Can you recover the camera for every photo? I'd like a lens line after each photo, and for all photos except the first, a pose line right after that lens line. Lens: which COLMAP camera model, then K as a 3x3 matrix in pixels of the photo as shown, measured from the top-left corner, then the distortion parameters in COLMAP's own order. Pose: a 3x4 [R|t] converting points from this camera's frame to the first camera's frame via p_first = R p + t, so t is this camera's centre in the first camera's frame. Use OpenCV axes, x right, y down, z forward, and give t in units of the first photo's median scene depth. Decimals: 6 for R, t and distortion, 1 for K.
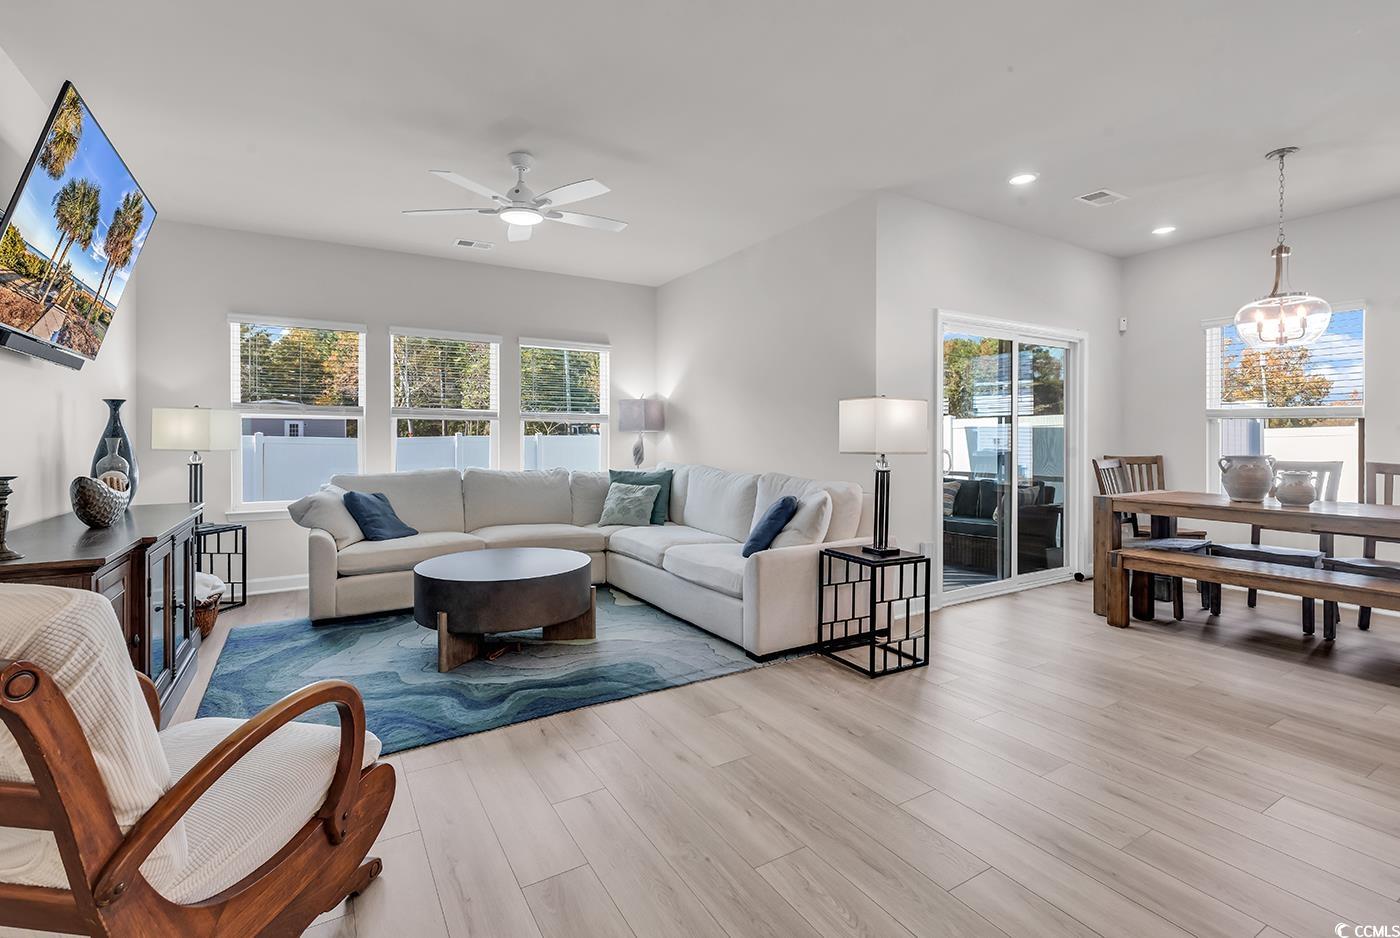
lens RADIAL K [[649.9, 0, 701.6], [0, 649.9, 438.9], [0, 0, 1]] dist [0.001785, 0.000410]
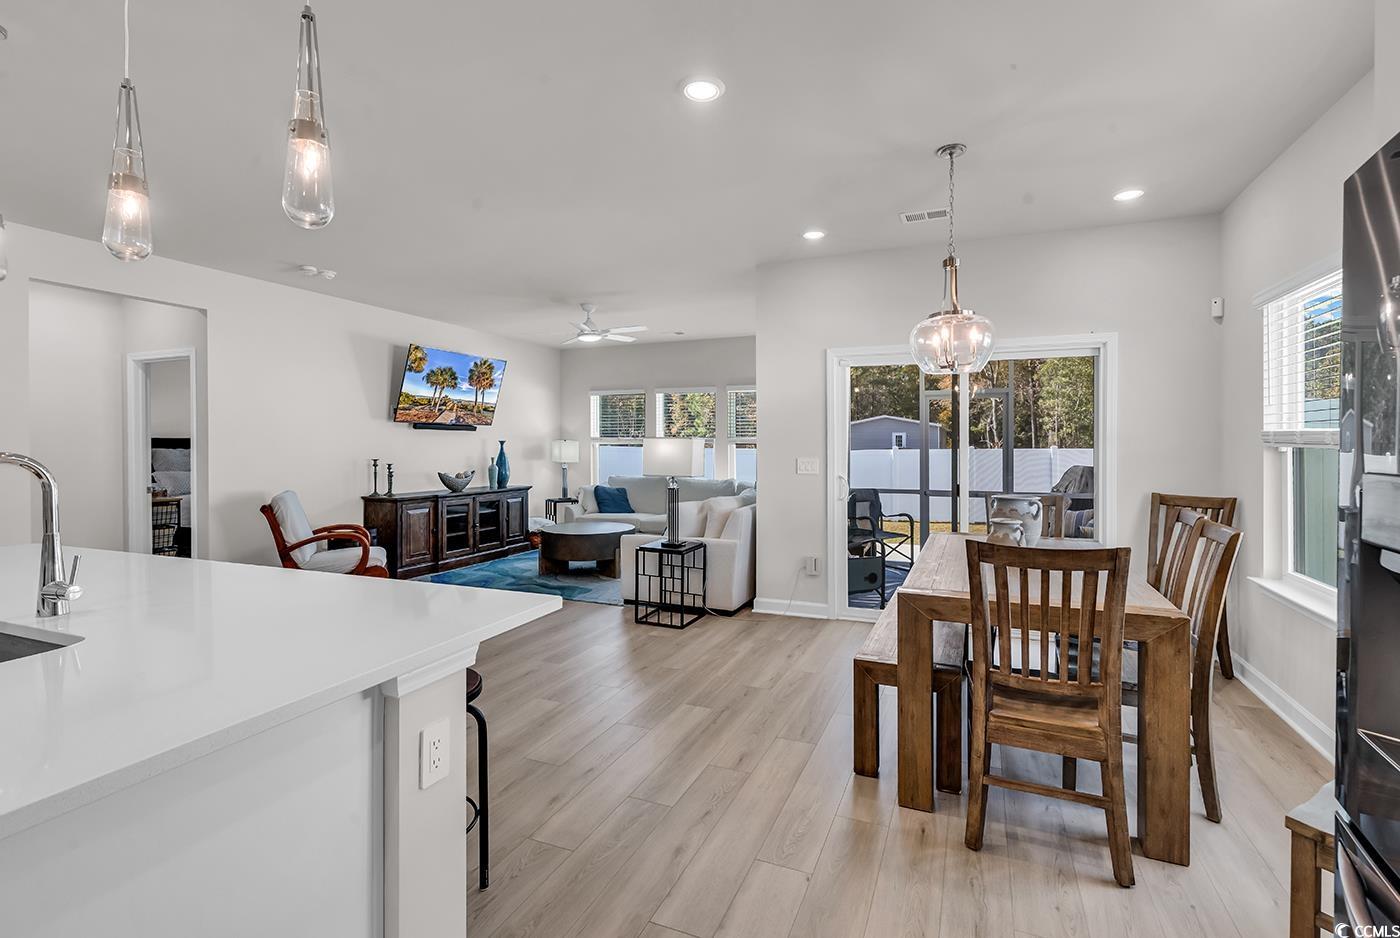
lens RADIAL K [[632.8, 0, 702.4], [0, 632.8, 448.8], [0, 0, 1]] dist [0.001499, 0.000092]
pose [[0.583493, 0.002935, -0.812113, 1.428162], [-0.002363, 0.999995, 0.001917, -0.037809], [0.812115, 0.000800, 0.583497, 0.237508]]
